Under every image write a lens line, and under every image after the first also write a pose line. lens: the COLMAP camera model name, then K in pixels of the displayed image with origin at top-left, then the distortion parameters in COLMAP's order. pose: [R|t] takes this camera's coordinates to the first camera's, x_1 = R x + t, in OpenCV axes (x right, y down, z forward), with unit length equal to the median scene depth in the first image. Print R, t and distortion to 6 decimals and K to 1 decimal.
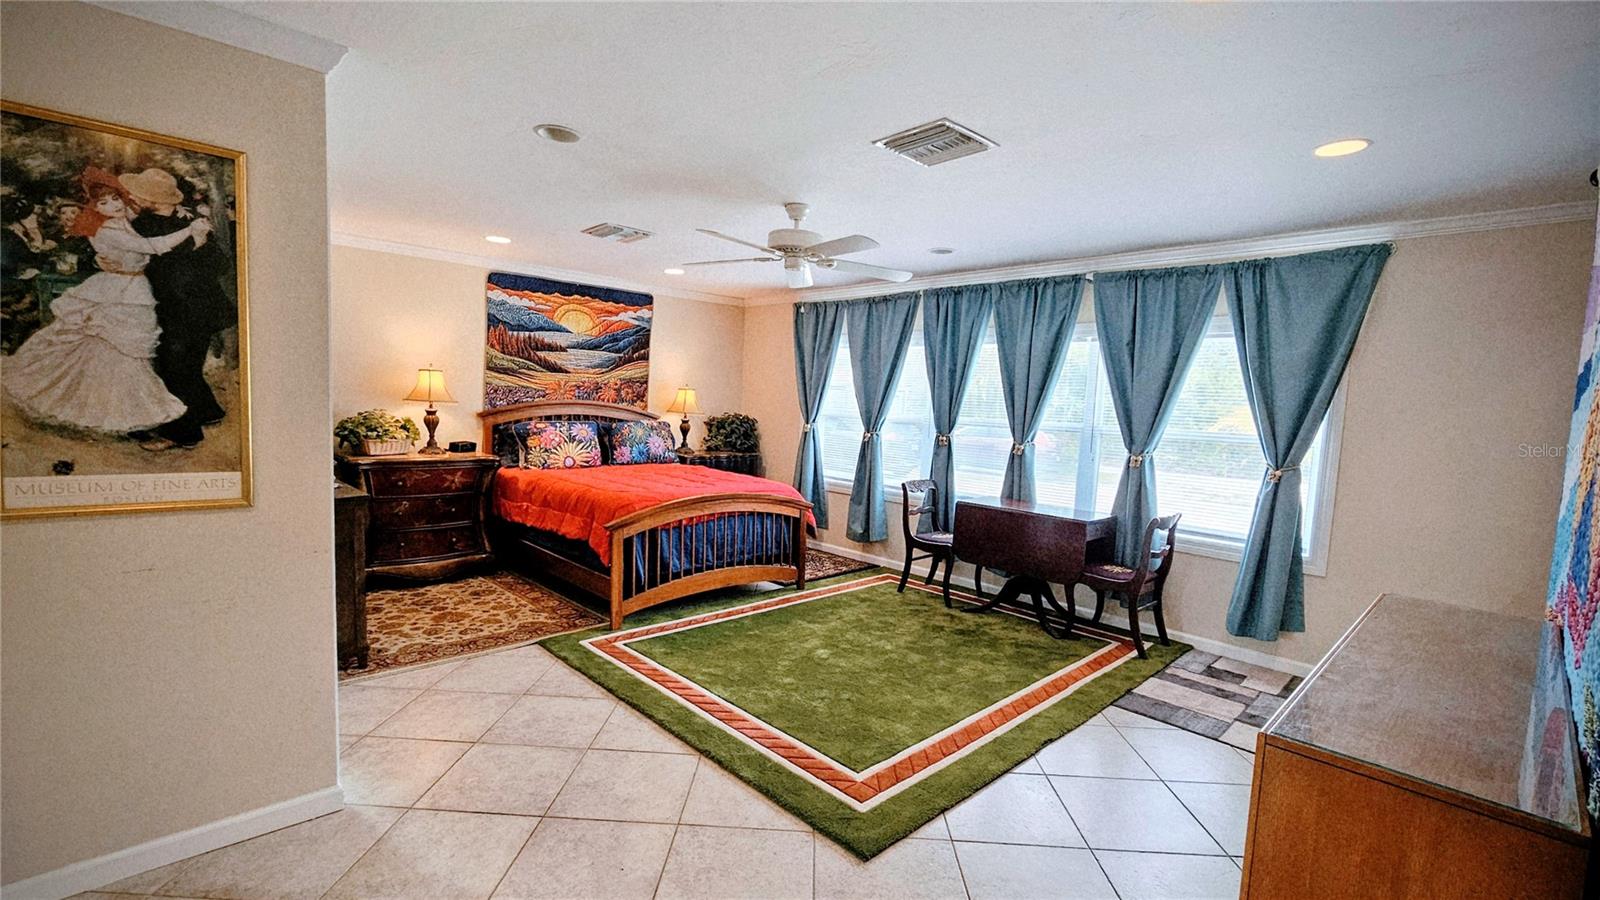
lens RADIAL K [[698.5, 0, 792.0], [0, 698.5, 459.0], [0, 0, 1]] dist [-0.000827, -0.000004]
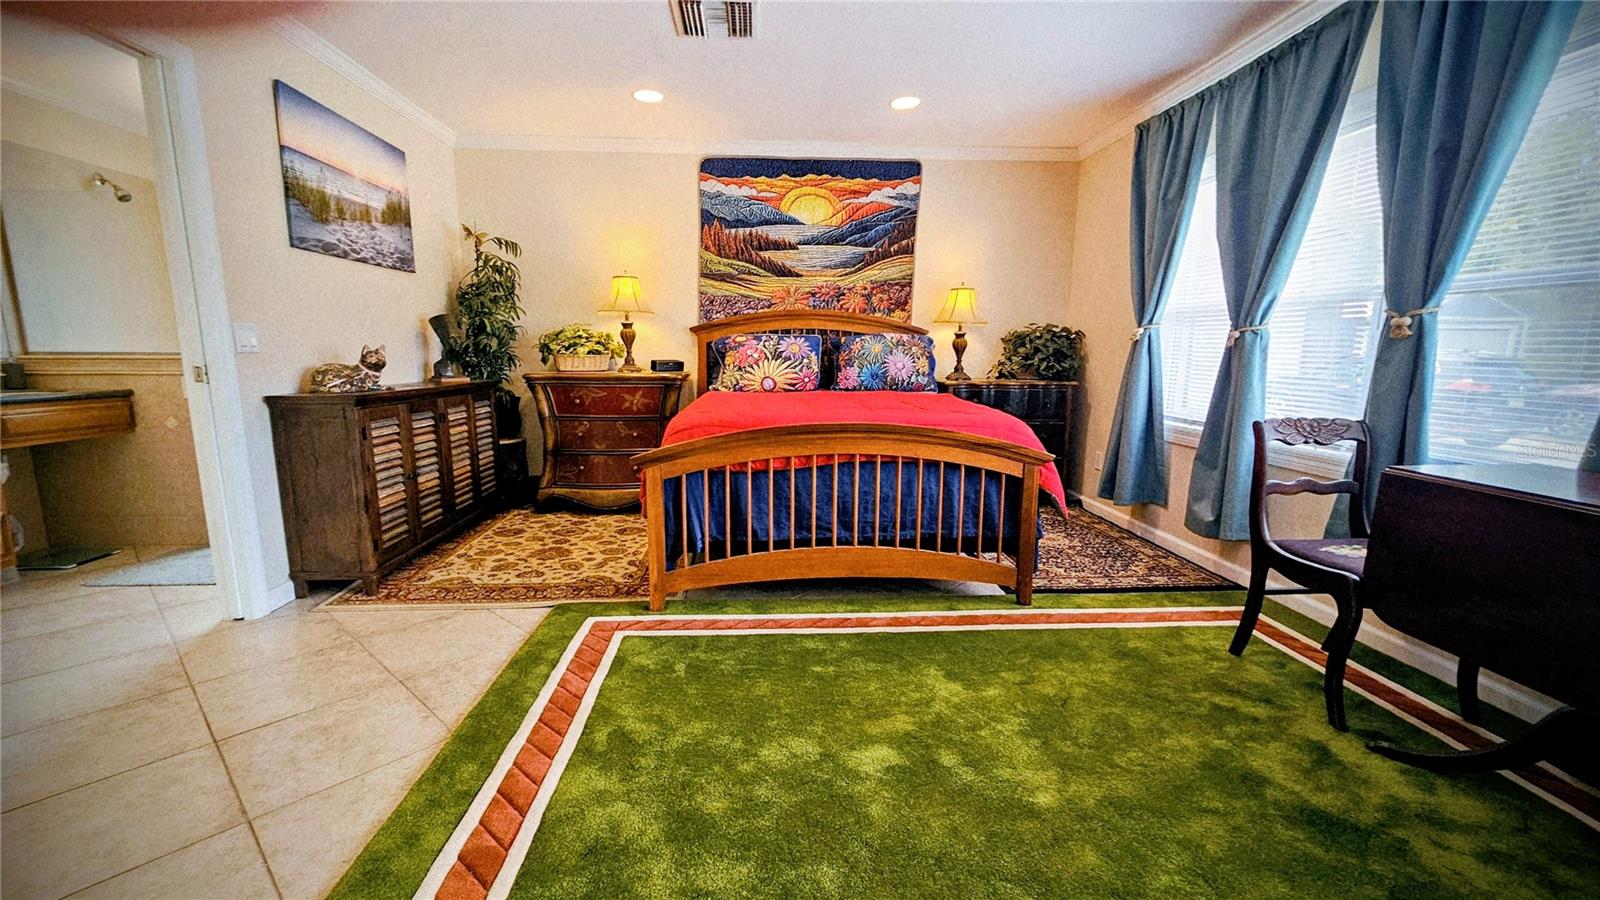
lens RADIAL K [[655.7, 0, 798.6], [0, 655.7, 460.8], [0, 0, 1]] dist [0.001136, -0.000116]
pose [[0.768264, 0.071744, -0.636100, 0.201377], [-0.030355, 0.996665, 0.075749, 0.036009], [0.639413, -0.038887, 0.767879, 0.478579]]
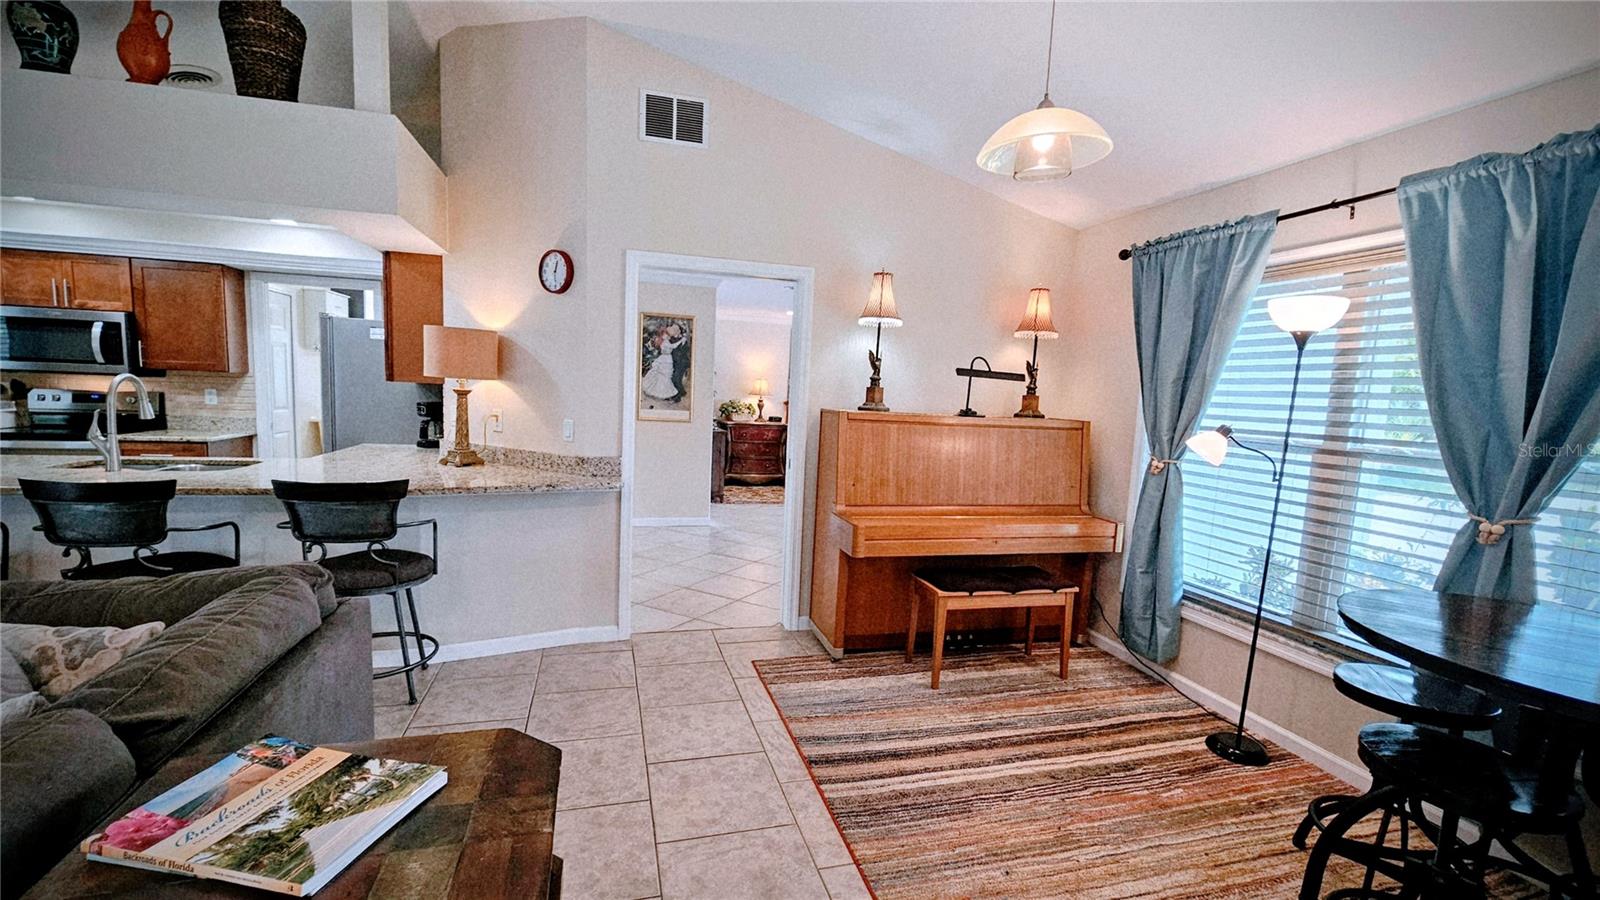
lens RADIAL K [[655.7, 0, 796.3], [0, 655.7, 454.5], [0, 0, 1]] dist [0.001136, -0.000116]
pose [[0.886392, 0.048474, -0.460391, 0.434340], [-0.052243, 0.998624, 0.004559, 0.071304], [0.459979, 0.020011, 0.887704, -0.599942]]
